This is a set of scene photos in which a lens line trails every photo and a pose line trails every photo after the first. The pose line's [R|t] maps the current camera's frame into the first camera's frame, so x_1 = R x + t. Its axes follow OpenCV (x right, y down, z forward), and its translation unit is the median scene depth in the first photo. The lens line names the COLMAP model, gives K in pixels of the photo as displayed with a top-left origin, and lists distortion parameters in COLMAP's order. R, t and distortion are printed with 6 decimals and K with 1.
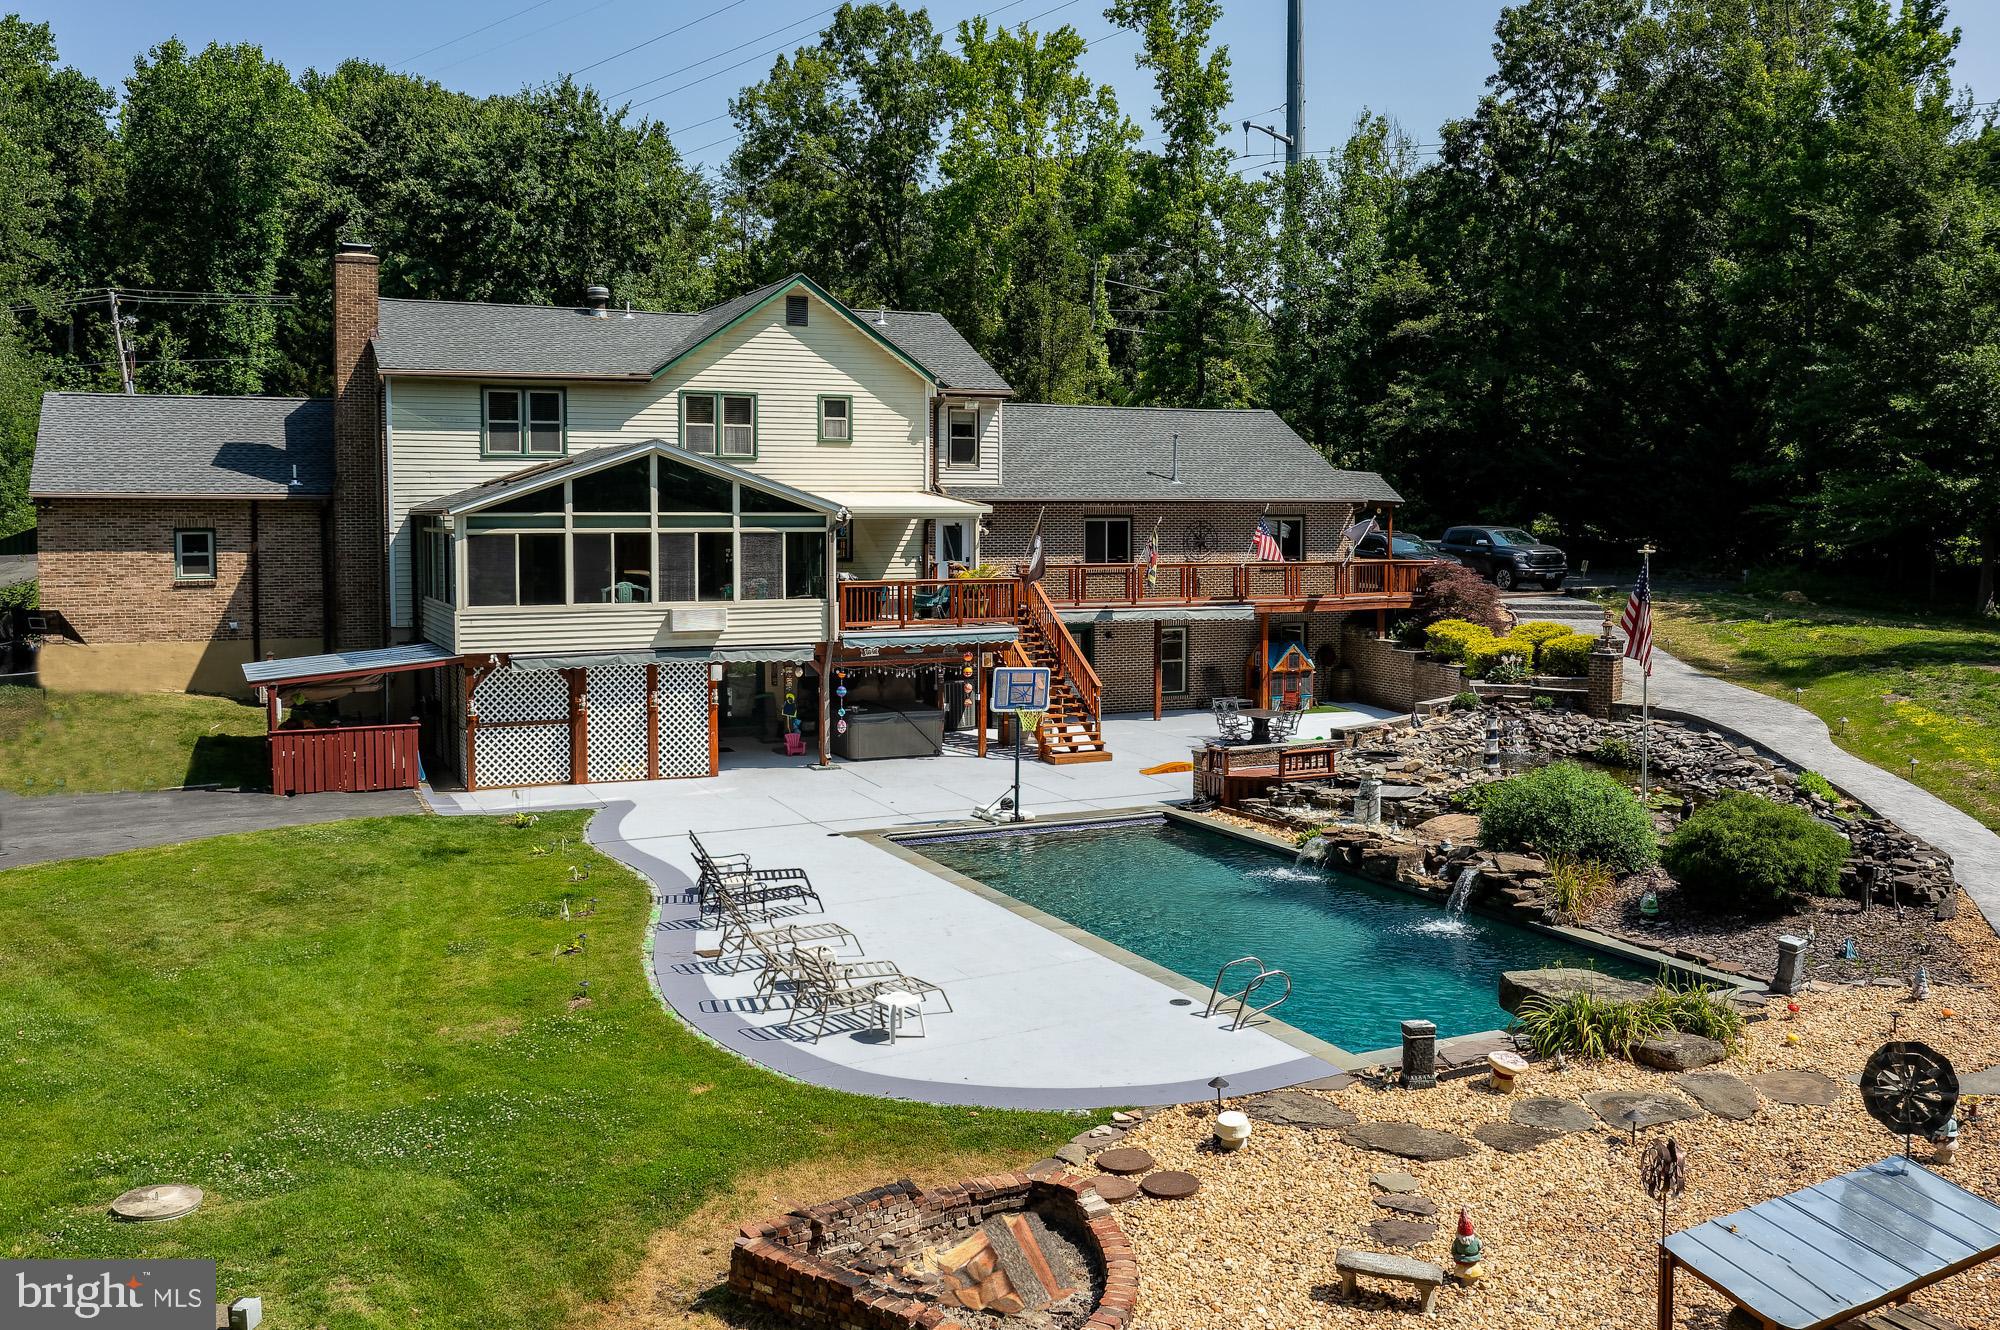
lens RADIAL K [[1583.7, 0, 990.9], [0, 1583.7, 654.0], [0, 0, 1]] dist [-0.033519, 0.000218]
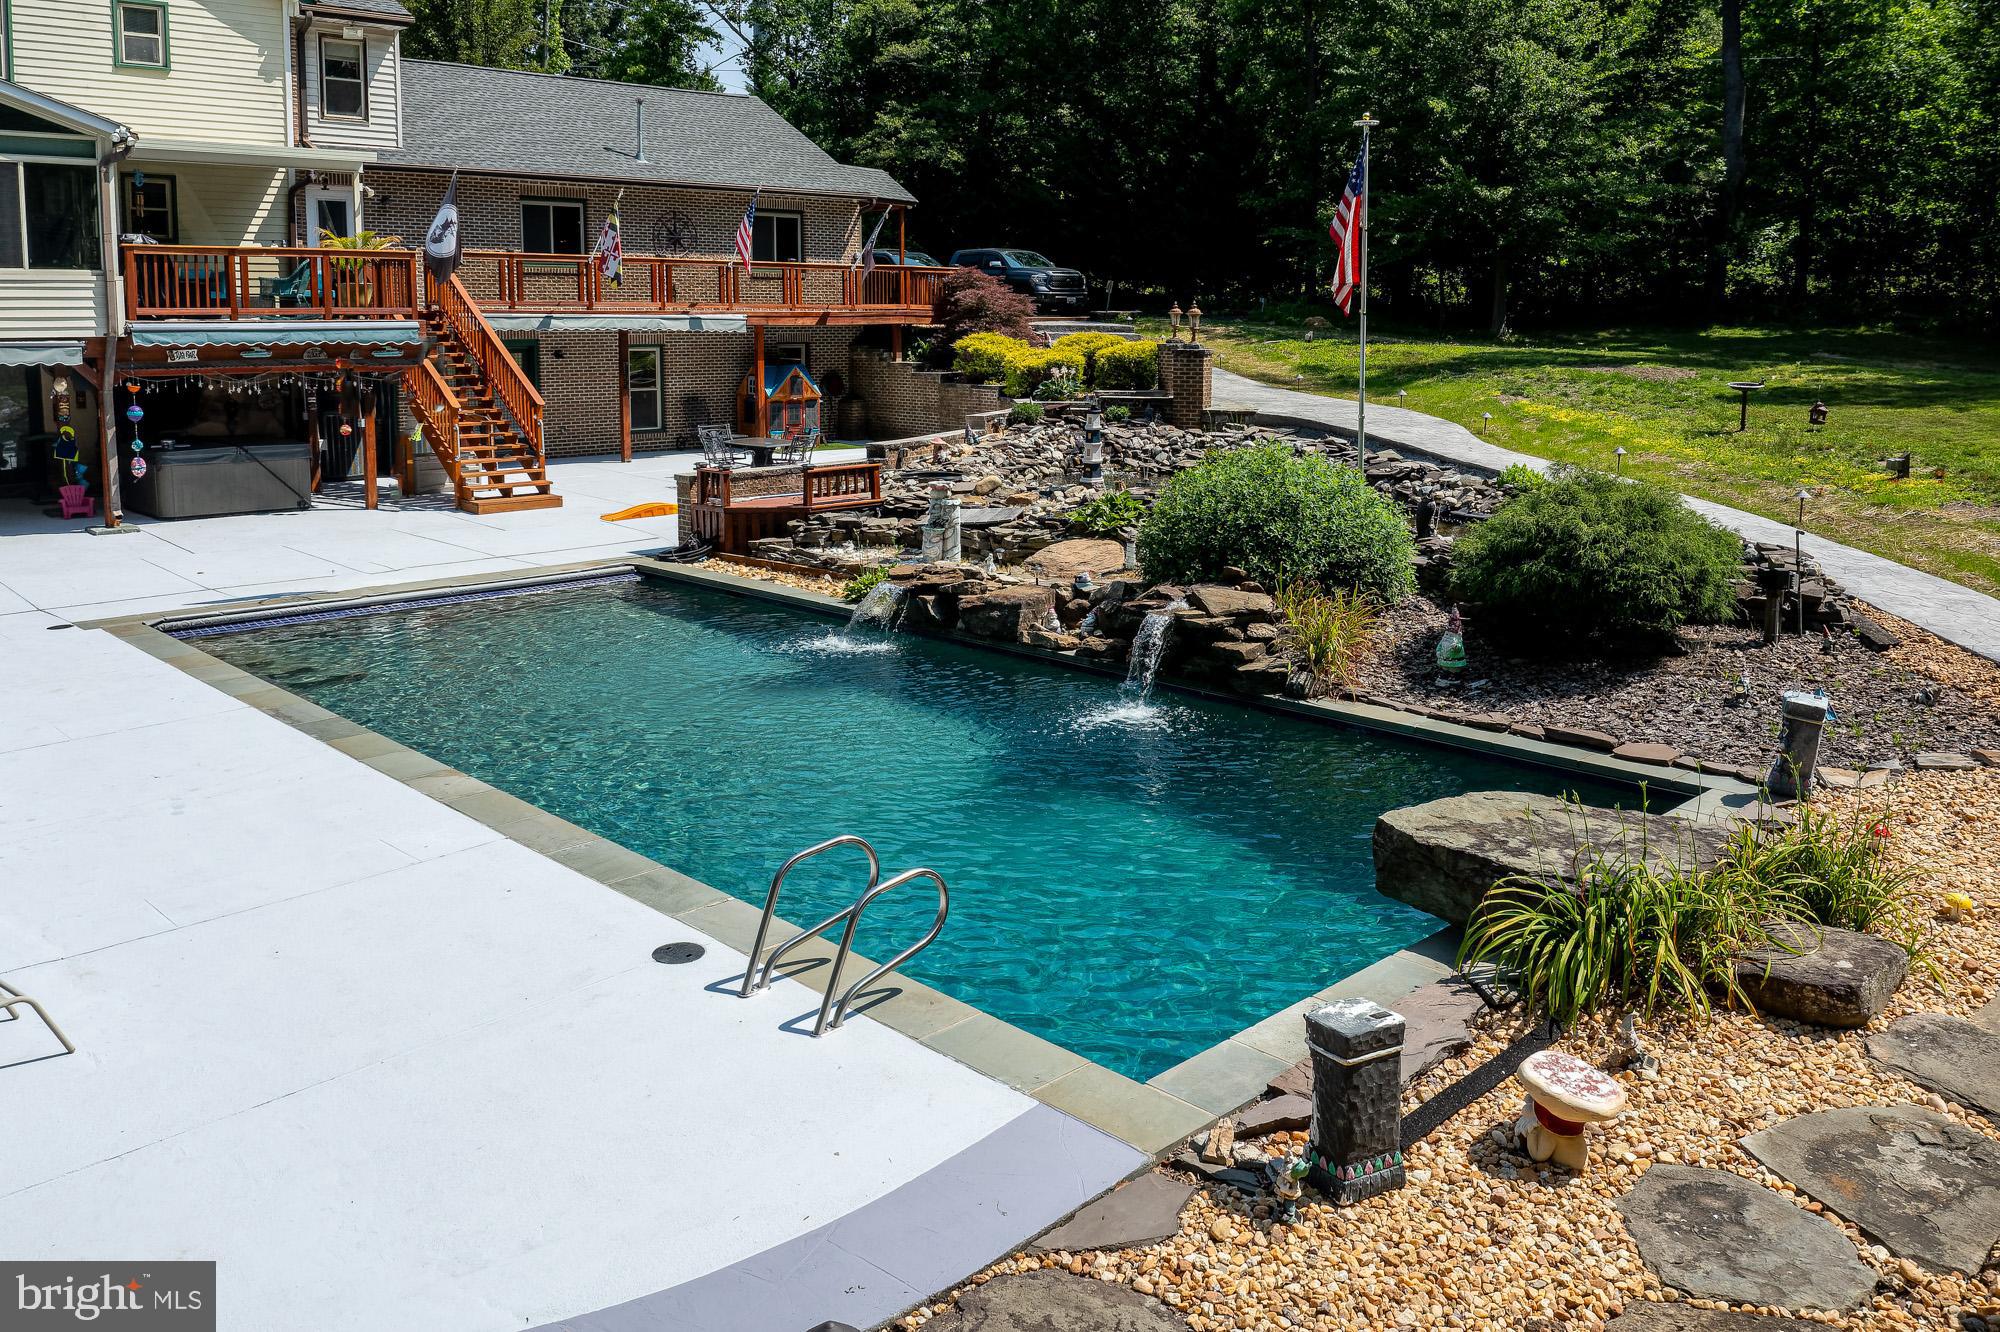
lens RADIAL K [[1583.7, 0, 1002.1], [0, 1583.7, 496.4], [0, 0, 1]] dist [-0.033519, 0.000218]
pose [[0.943934, -0.033771, 0.328402, 0.030597], [0.020981, 0.998880, 0.042415, 0.037682], [-0.329467, -0.033147, 0.943585, 0.263783]]
